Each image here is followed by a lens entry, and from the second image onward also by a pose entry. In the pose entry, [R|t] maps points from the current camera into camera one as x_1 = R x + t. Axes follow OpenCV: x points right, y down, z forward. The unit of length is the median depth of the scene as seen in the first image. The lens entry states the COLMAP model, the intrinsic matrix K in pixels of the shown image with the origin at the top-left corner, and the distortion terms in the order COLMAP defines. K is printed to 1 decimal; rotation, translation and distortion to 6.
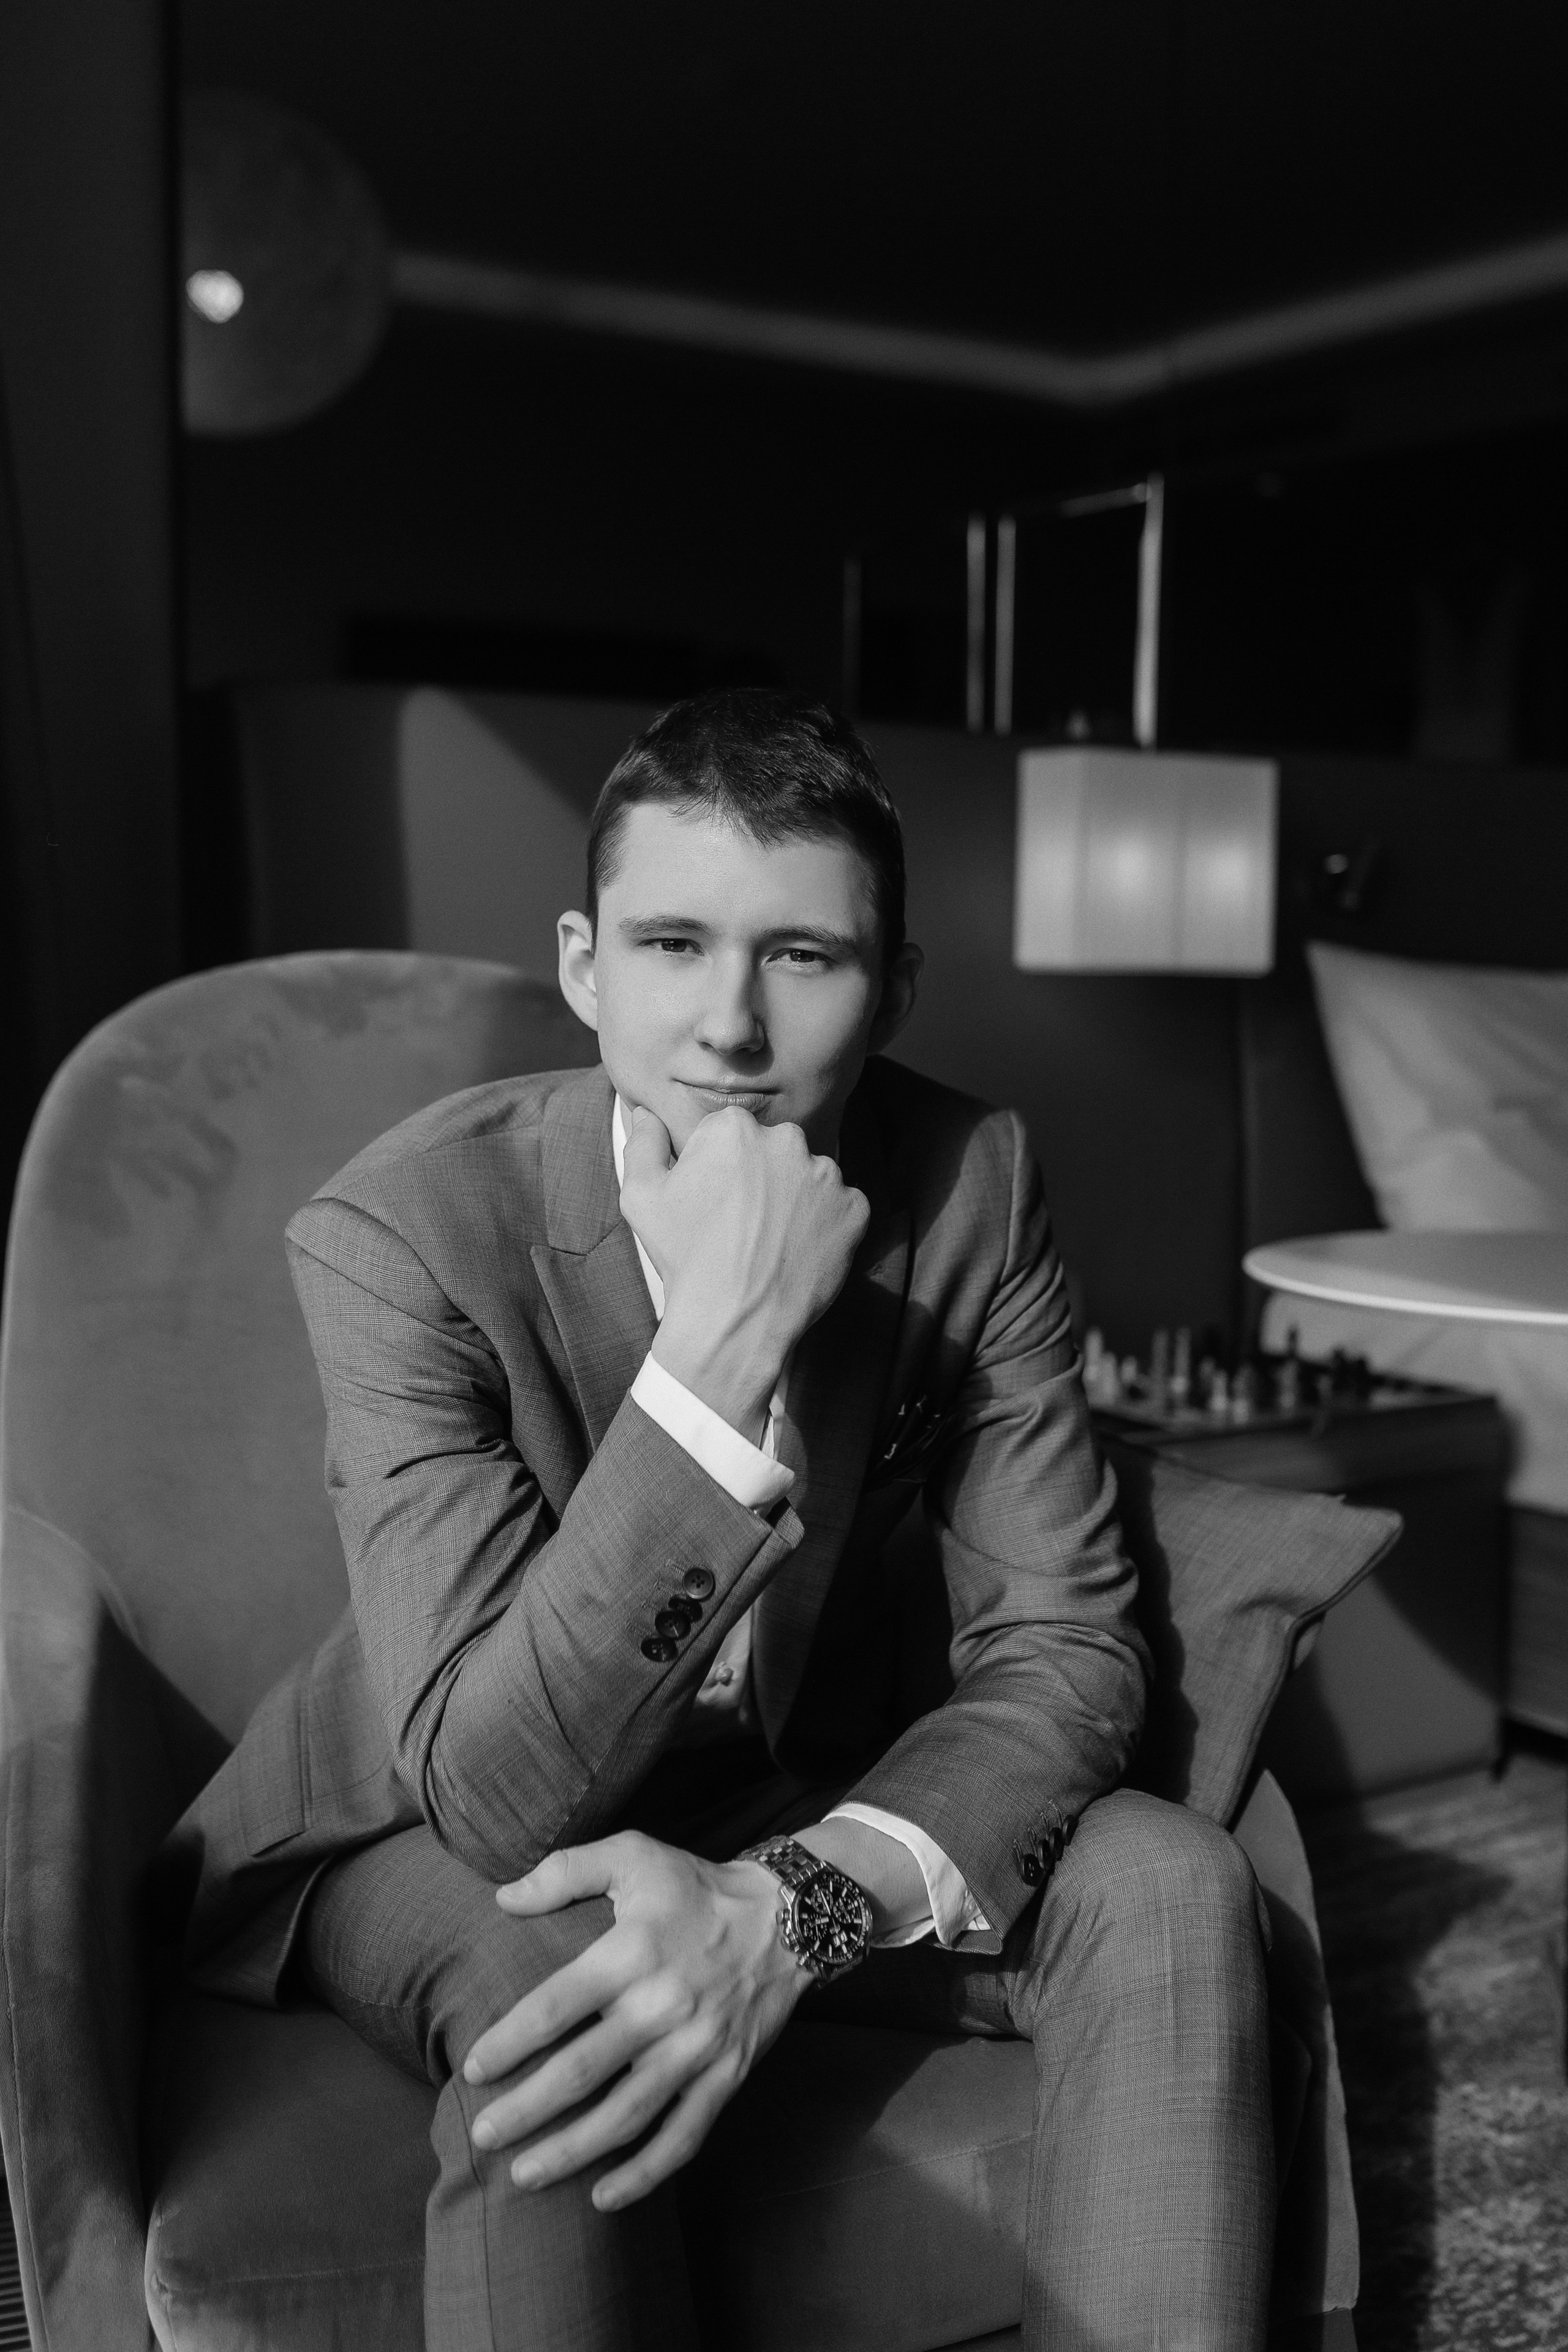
lens RADIAL K [[2395.0, 0, 784.0], [0, 2395.0, 1176.0], [0, 0, 1]] dist [-0.012528, -0.013872]
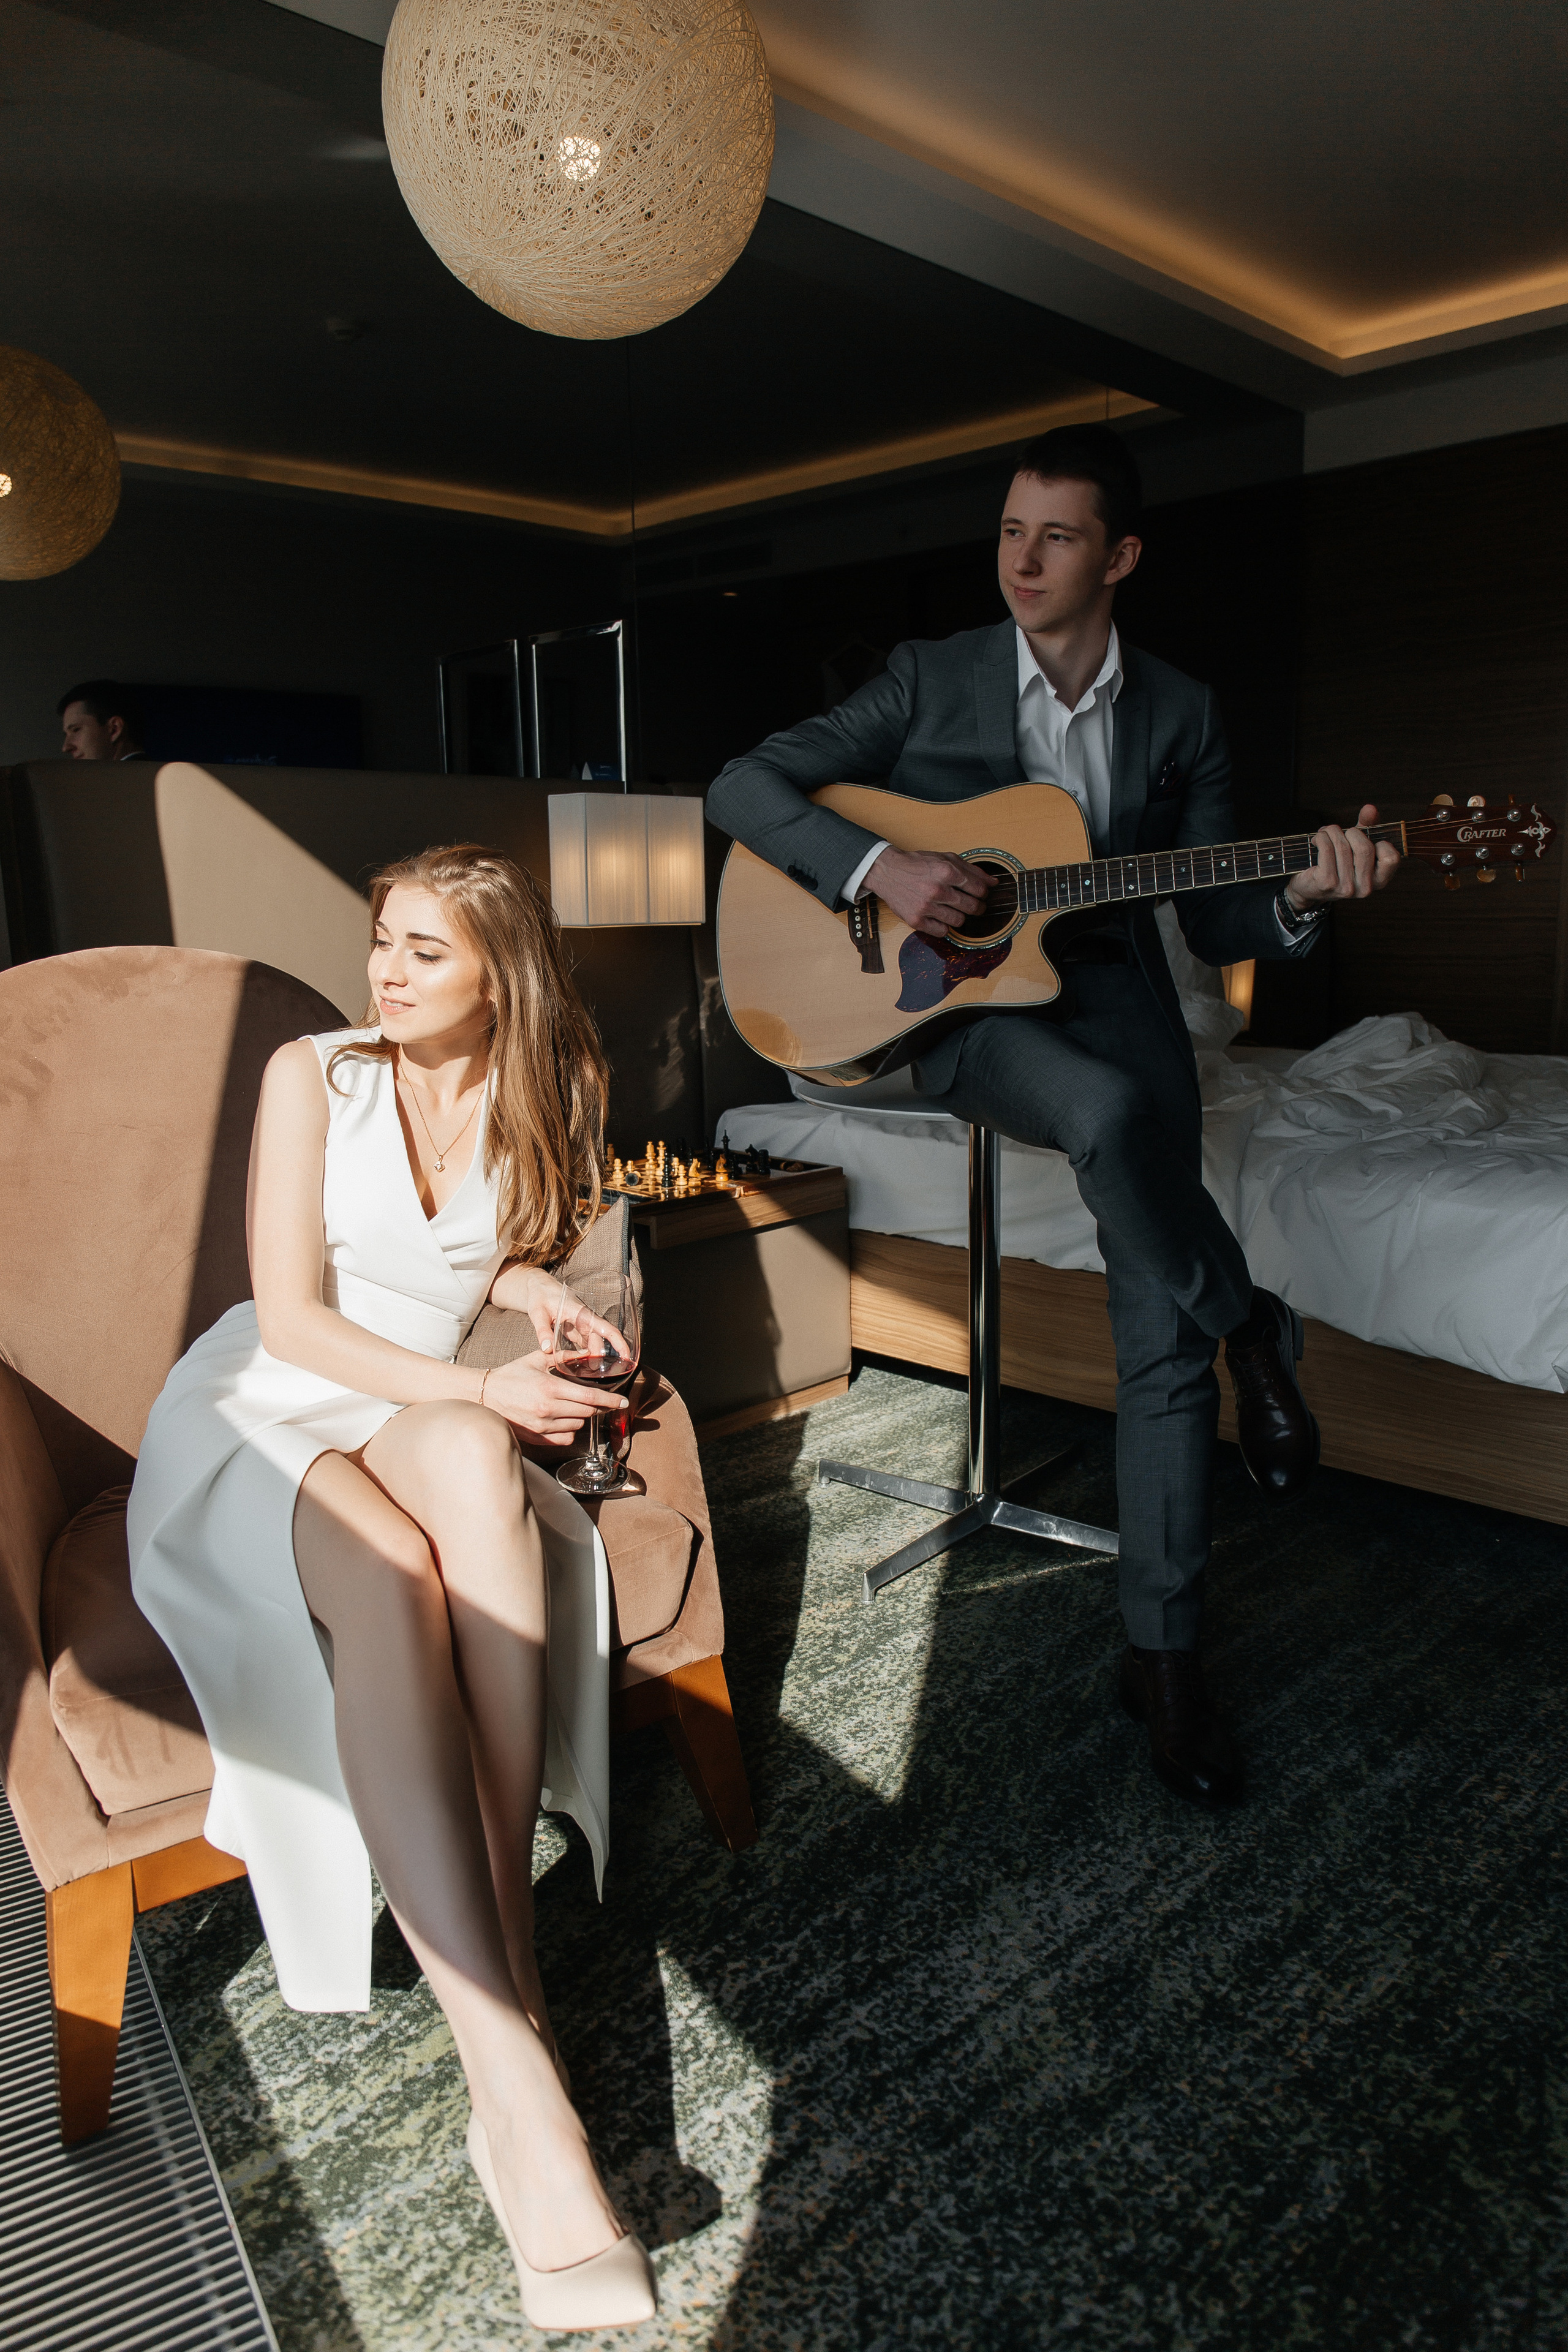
lens RADIAL K [[1615.1, 0, 784.0], [0, 1615.1, 1176.0], [0, 0, 1]] dist [0.001410, -0.039588]
pose [[0.981062, -0.067180, 0.181672, 0.043929], [0.051388, 0.994589, 0.090283, -0.010033], [-0.186754, -0.079238, 0.979206, -0.139532]]
